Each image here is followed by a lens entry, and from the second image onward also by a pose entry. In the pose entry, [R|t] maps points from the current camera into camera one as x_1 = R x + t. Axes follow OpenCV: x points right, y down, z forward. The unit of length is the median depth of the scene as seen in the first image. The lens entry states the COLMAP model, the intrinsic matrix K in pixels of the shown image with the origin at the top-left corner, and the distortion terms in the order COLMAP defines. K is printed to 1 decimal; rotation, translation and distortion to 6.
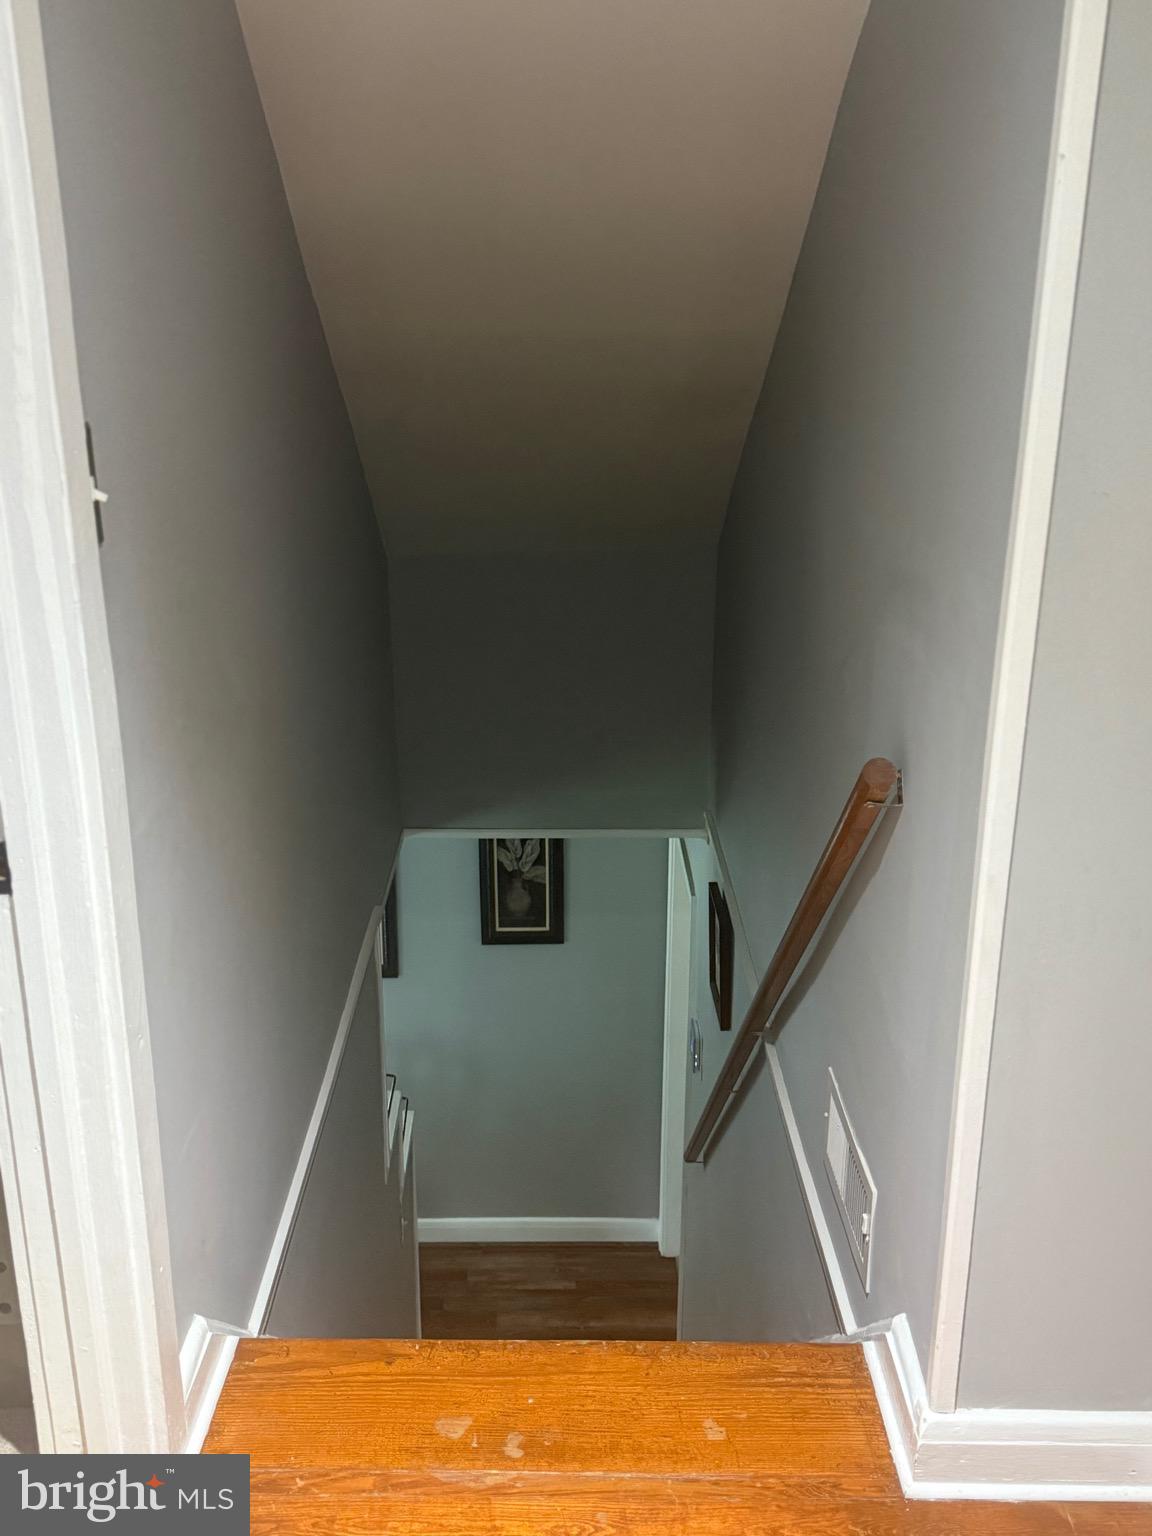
lens RADIAL K [[1410.5, 0, 576.0], [0, 1410.5, 768.0], [0, 0, 1]] dist [0.002731, 0.006441]
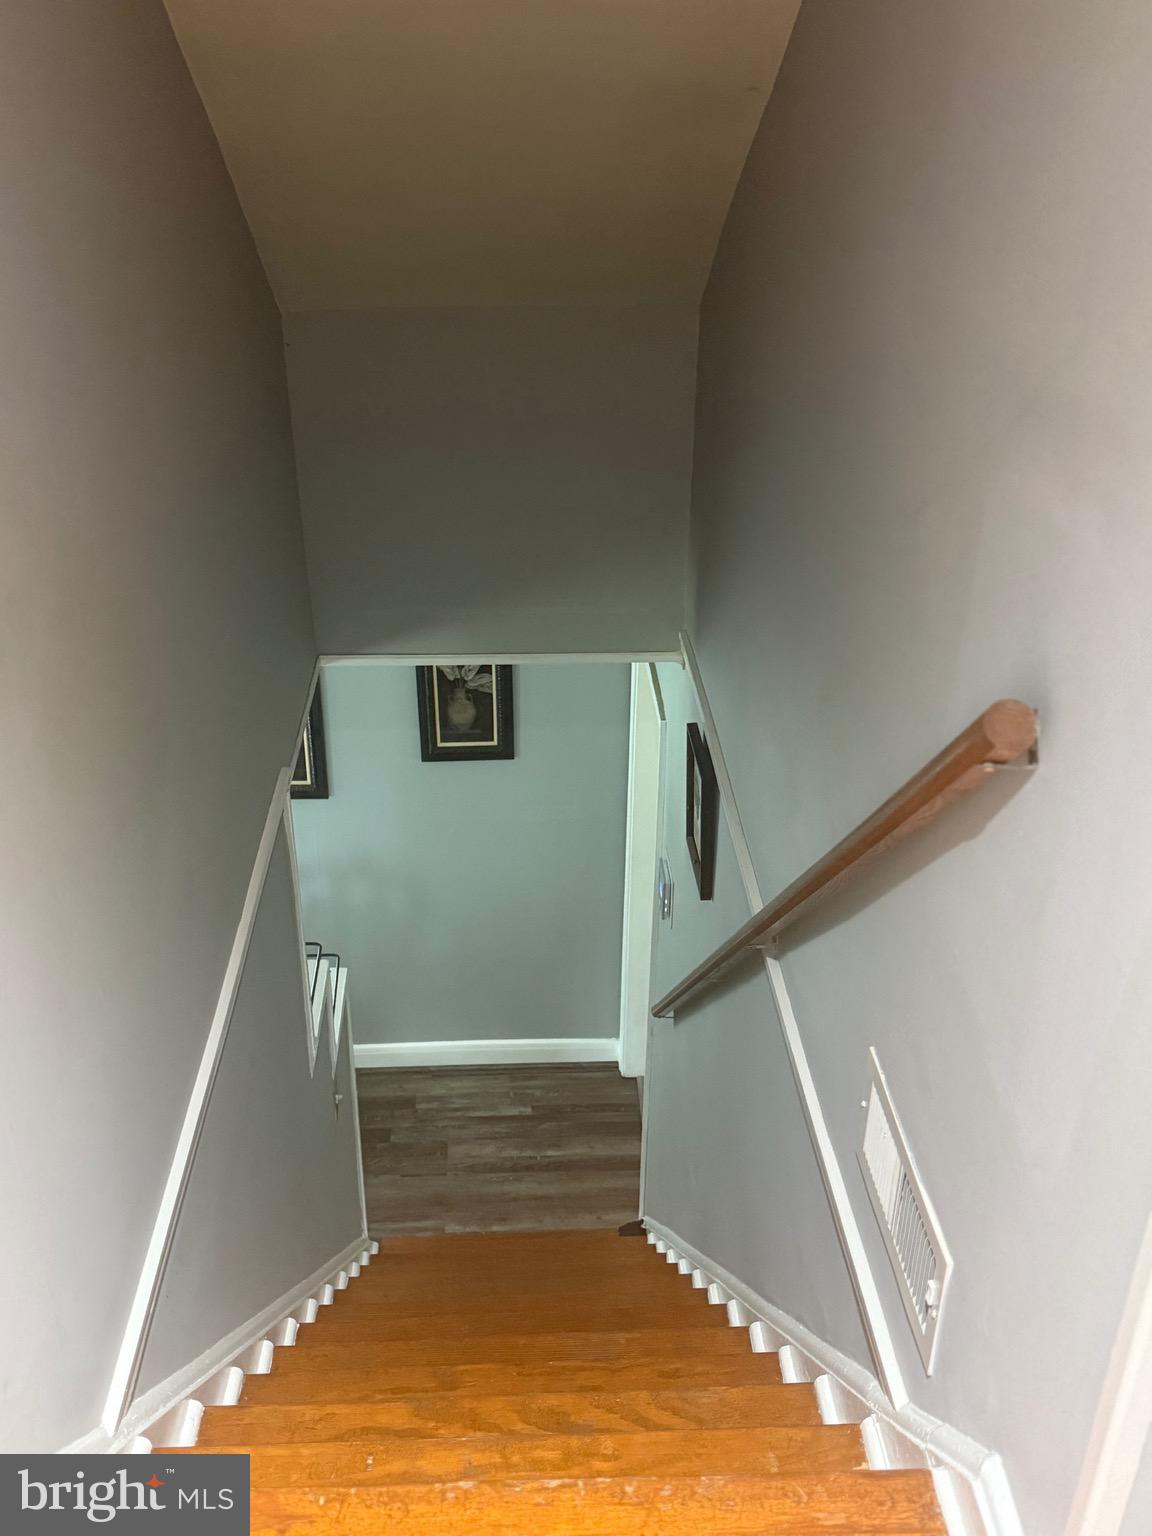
lens RADIAL K [[1434.2, 0, 576.0], [0, 1434.2, 768.0], [0, 0, 1]] dist [-0.000839, -0.018632]
pose [[0.999311, -0.012942, 0.034775, -0.001443], [0.006786, 0.985136, 0.171641, -0.036030], [-0.036480, -0.171287, 0.984546, 0.147312]]
